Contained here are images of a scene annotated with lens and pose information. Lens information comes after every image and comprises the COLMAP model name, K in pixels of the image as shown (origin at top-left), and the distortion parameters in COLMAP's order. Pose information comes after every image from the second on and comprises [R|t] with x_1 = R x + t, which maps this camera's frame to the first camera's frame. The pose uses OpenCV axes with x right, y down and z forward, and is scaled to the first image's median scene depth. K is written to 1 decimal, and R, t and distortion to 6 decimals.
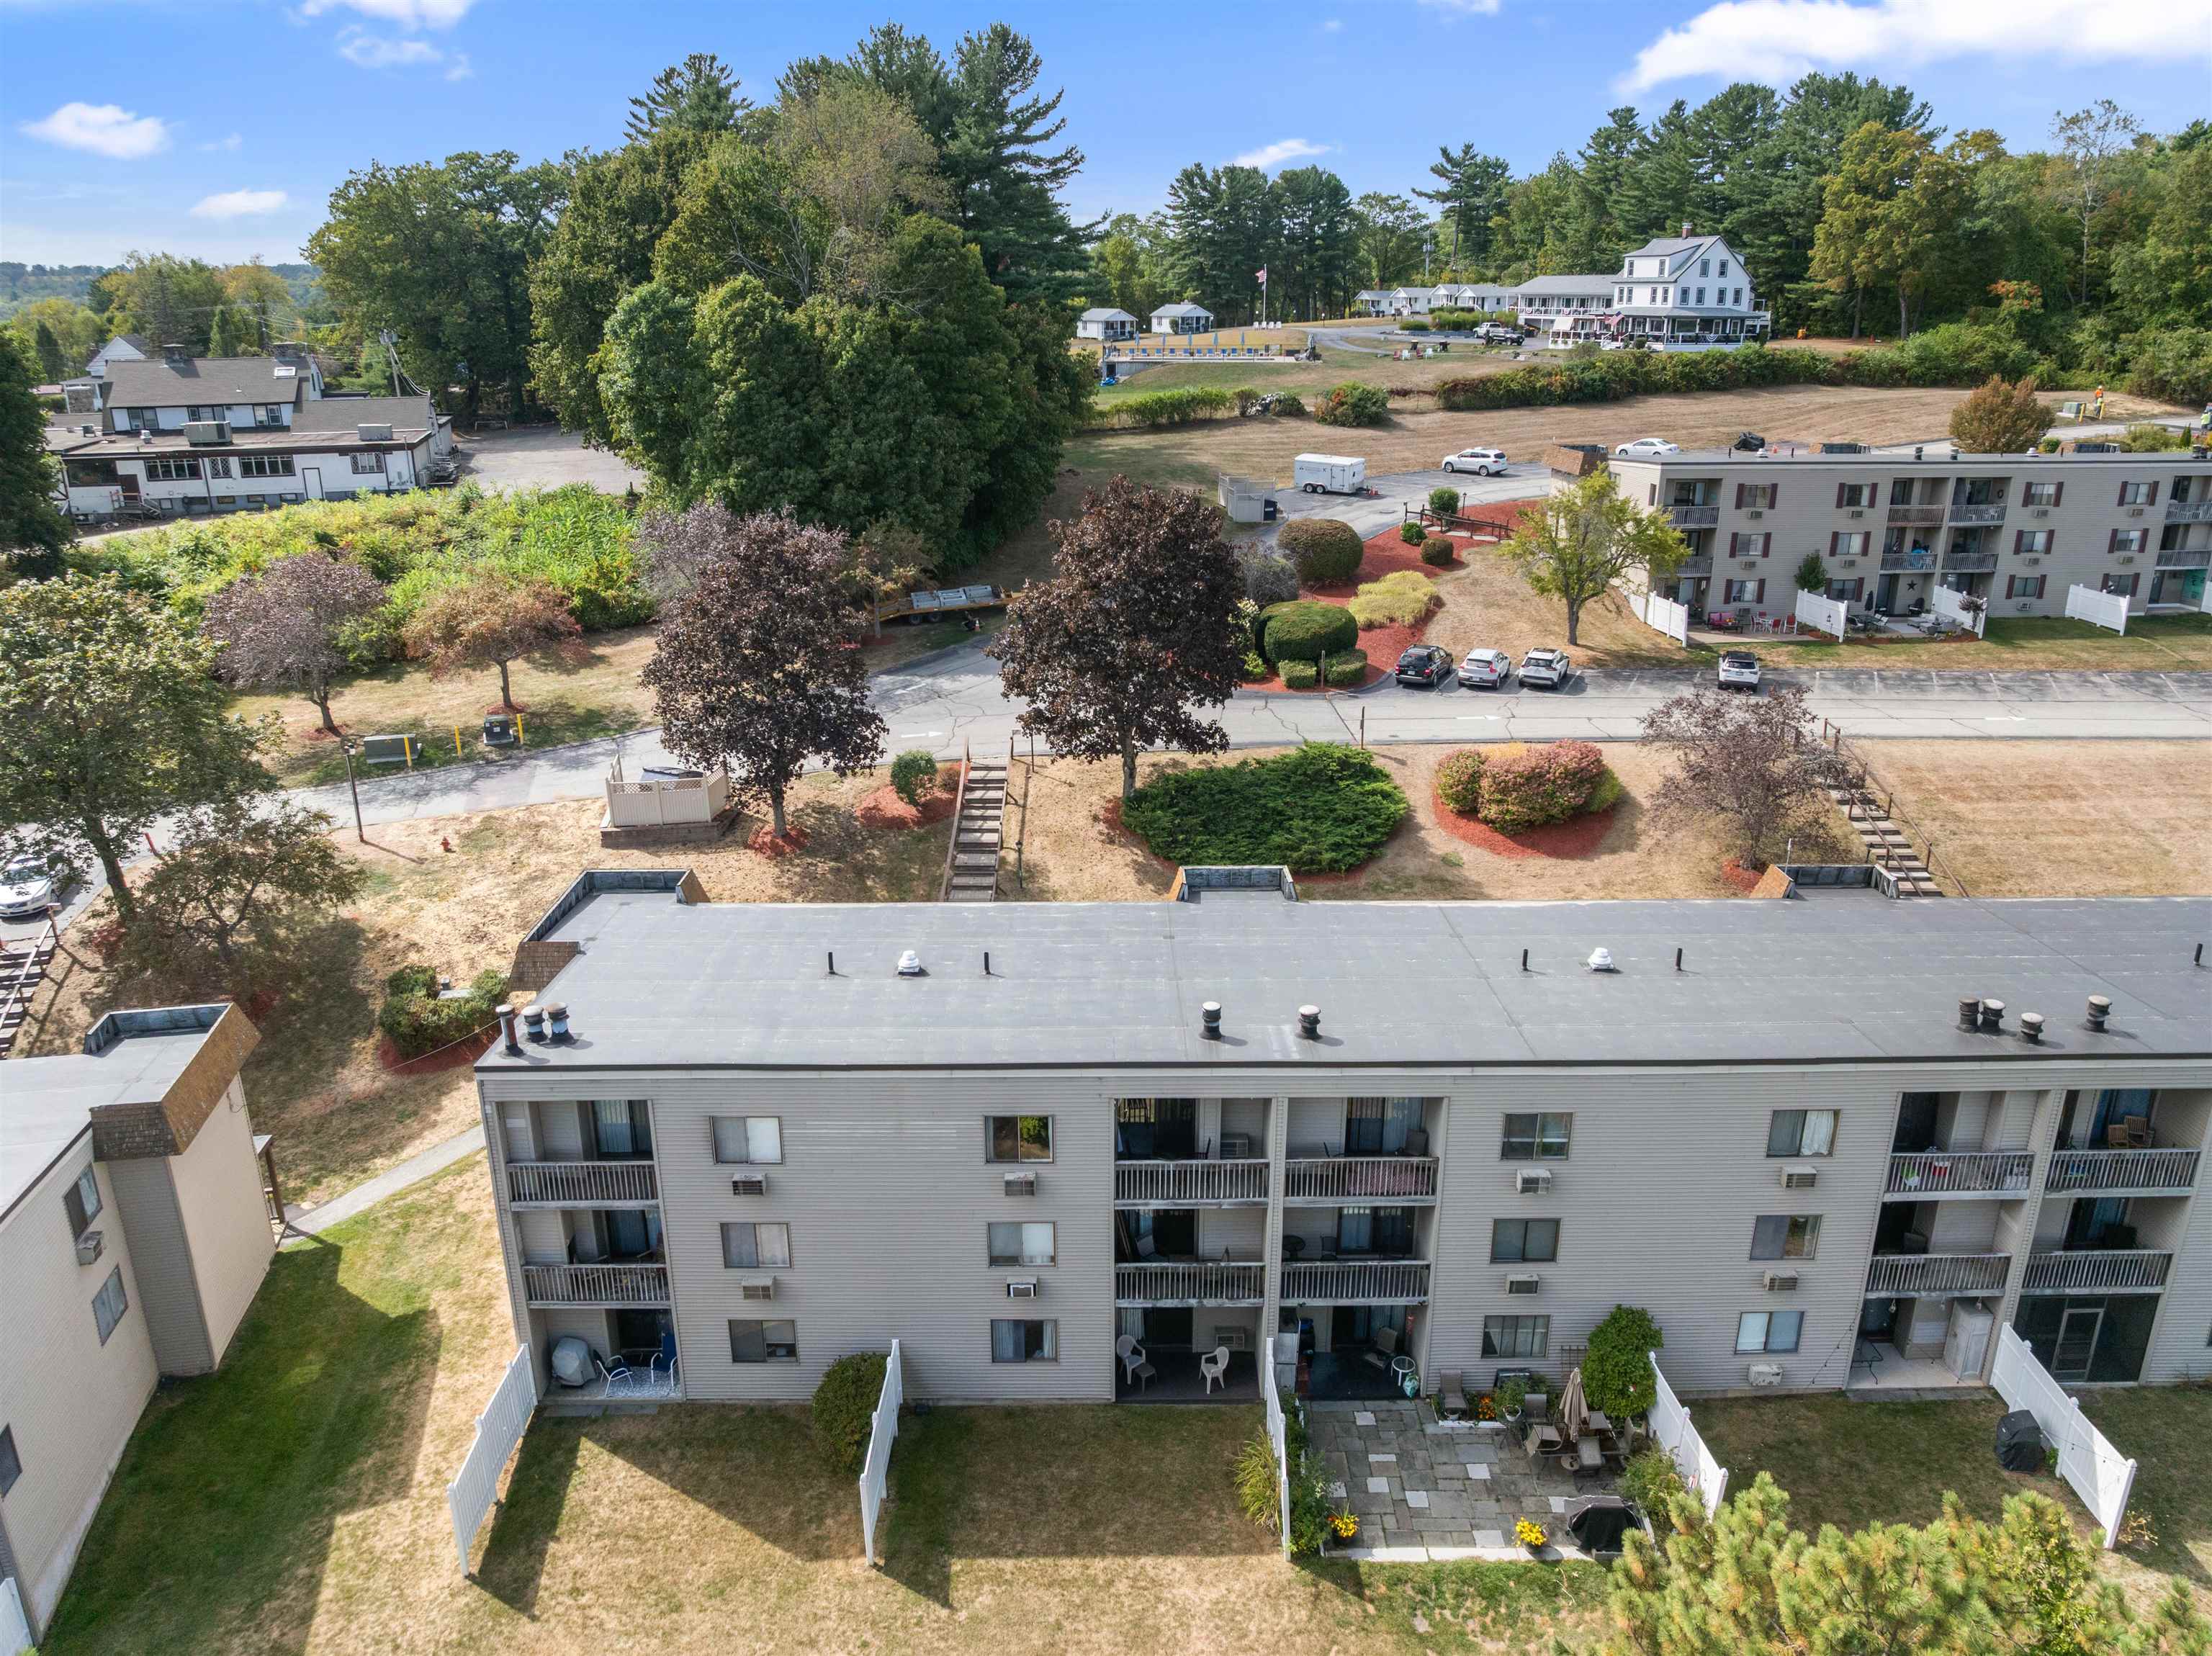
lens RADIAL K [[1544.4, 0, 1116.2], [0, 1544.4, 816.5], [0, 0, 1]] dist [-0.032616, -0.004724]
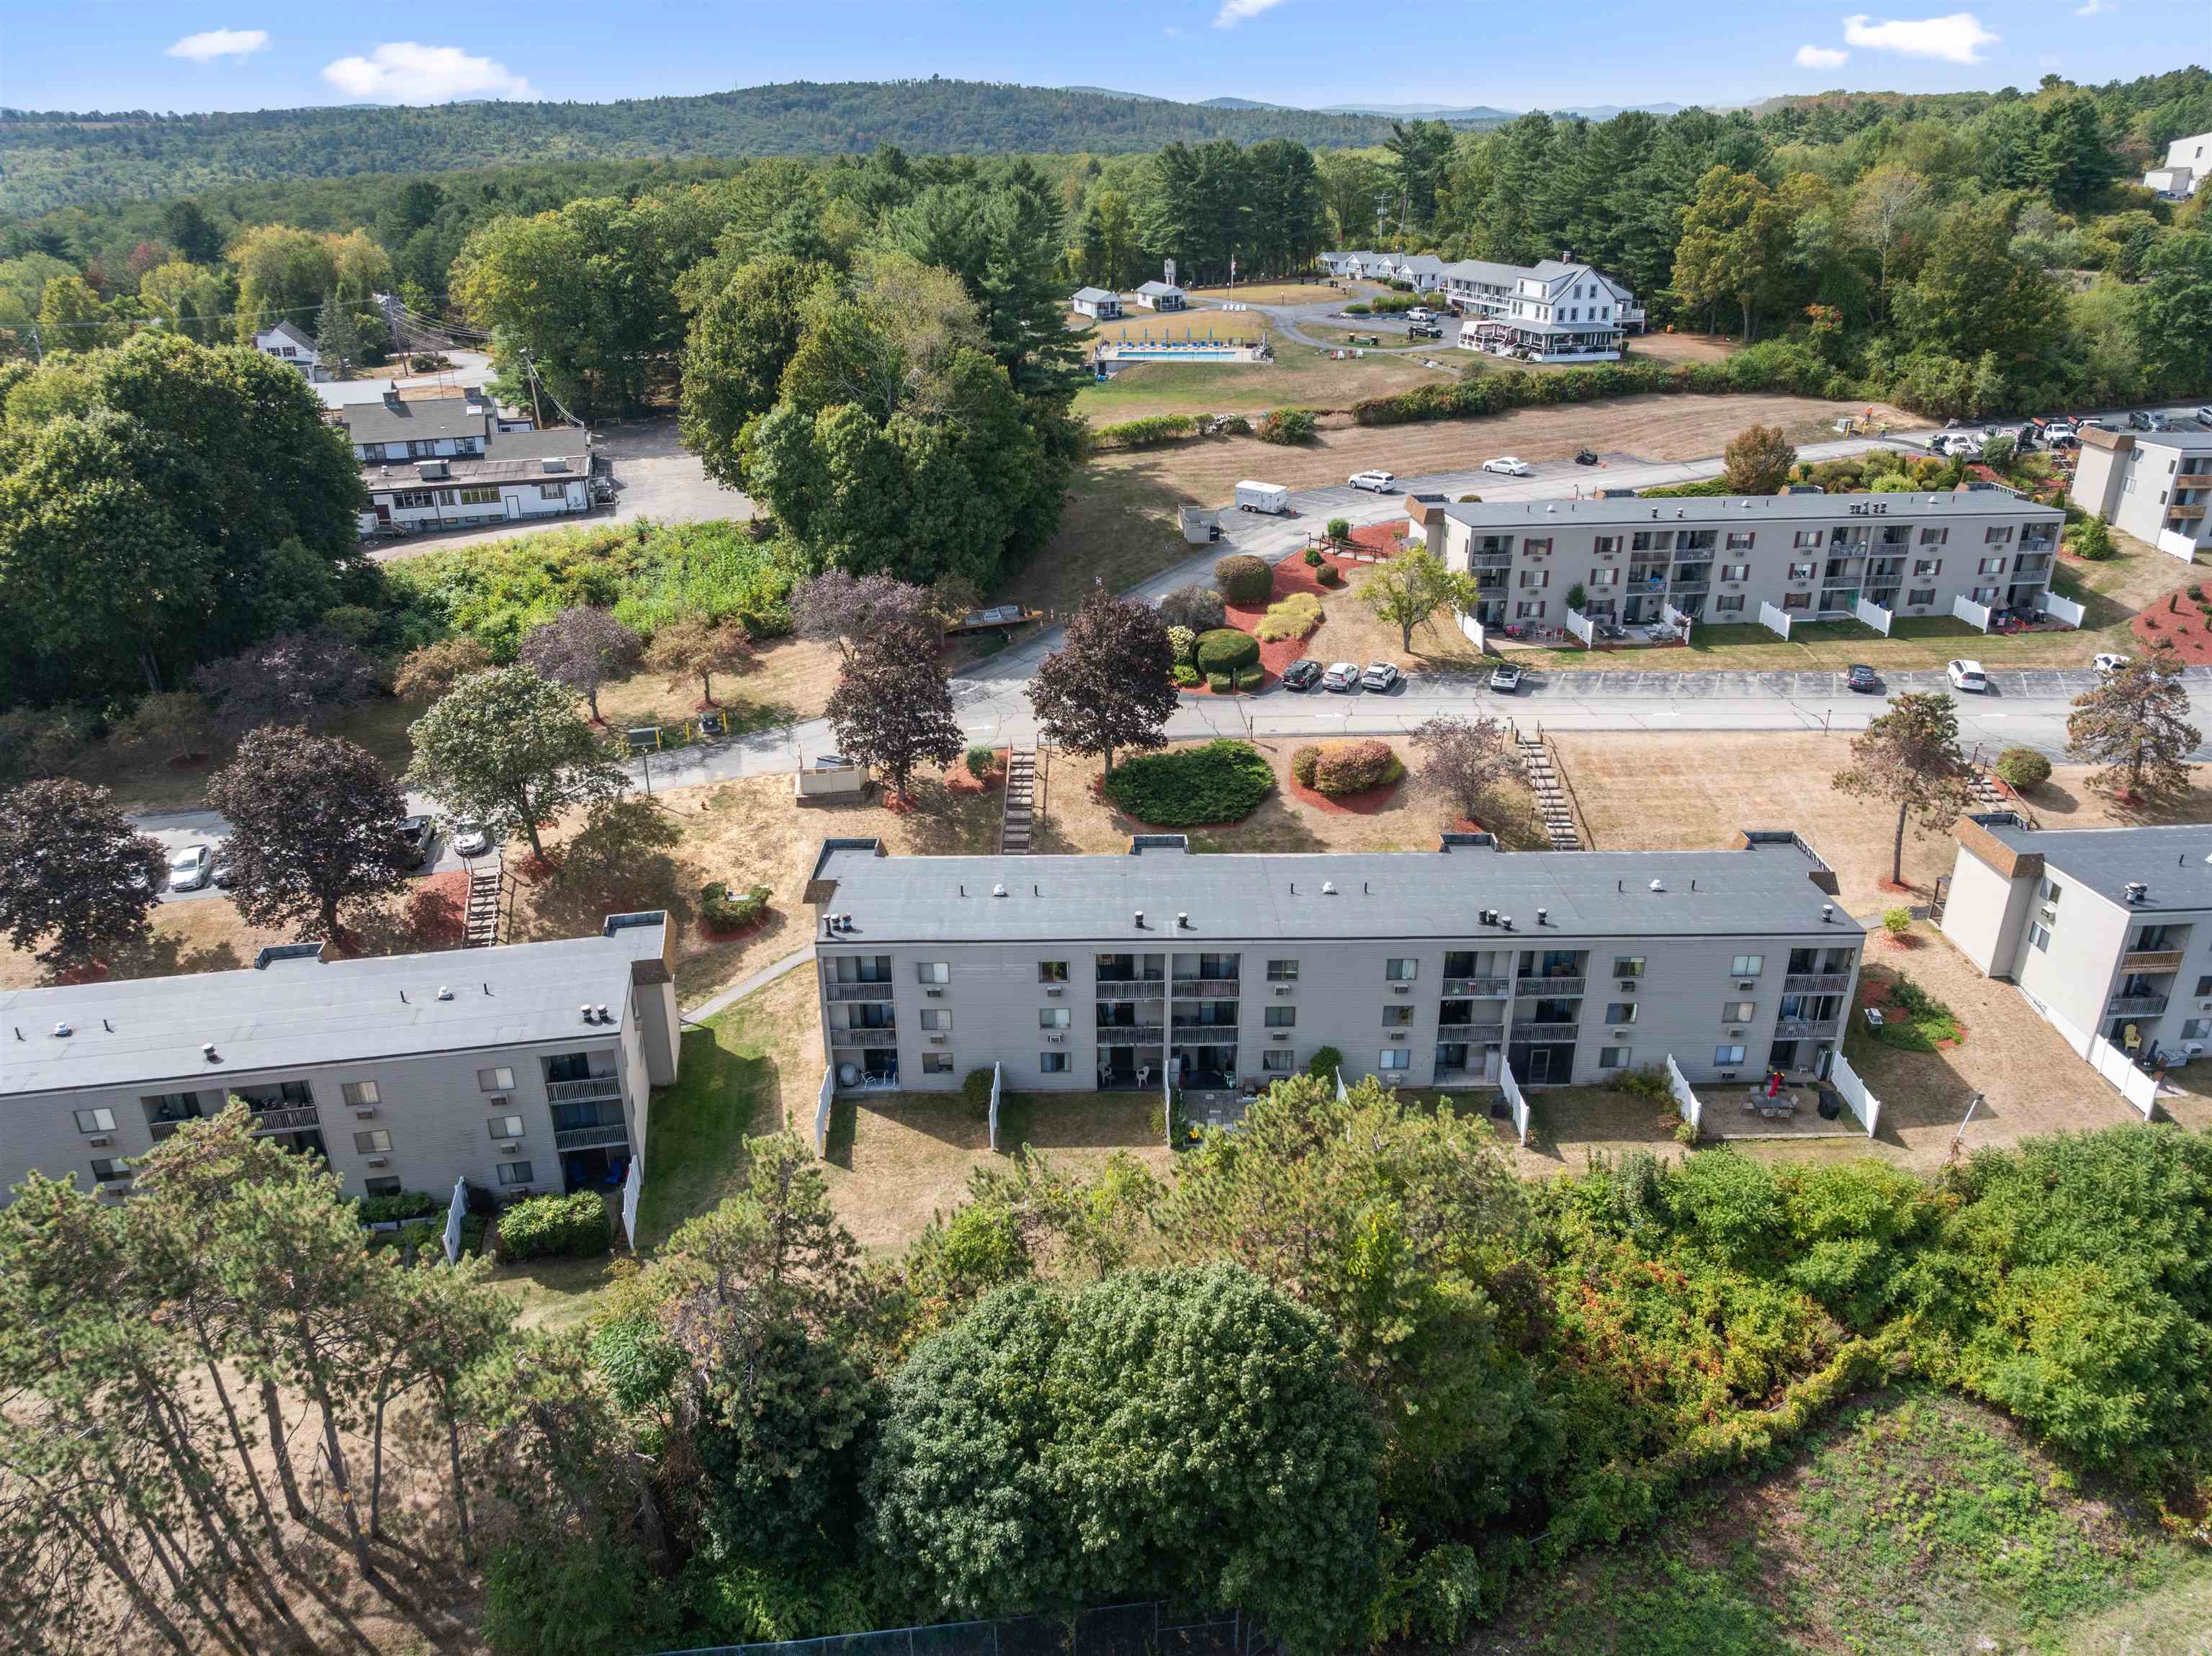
lens RADIAL K [[1544.4, 0, 1116.2], [0, 1544.4, 816.5], [0, 0, 1]] dist [-0.032616, -0.004724]
pose [[0.999996, -0.002807, 0.000912, 0.011571], [0.002706, 0.995350, 0.096283, -0.100972], [-0.001178, -0.096281, 0.995354, -0.527545]]
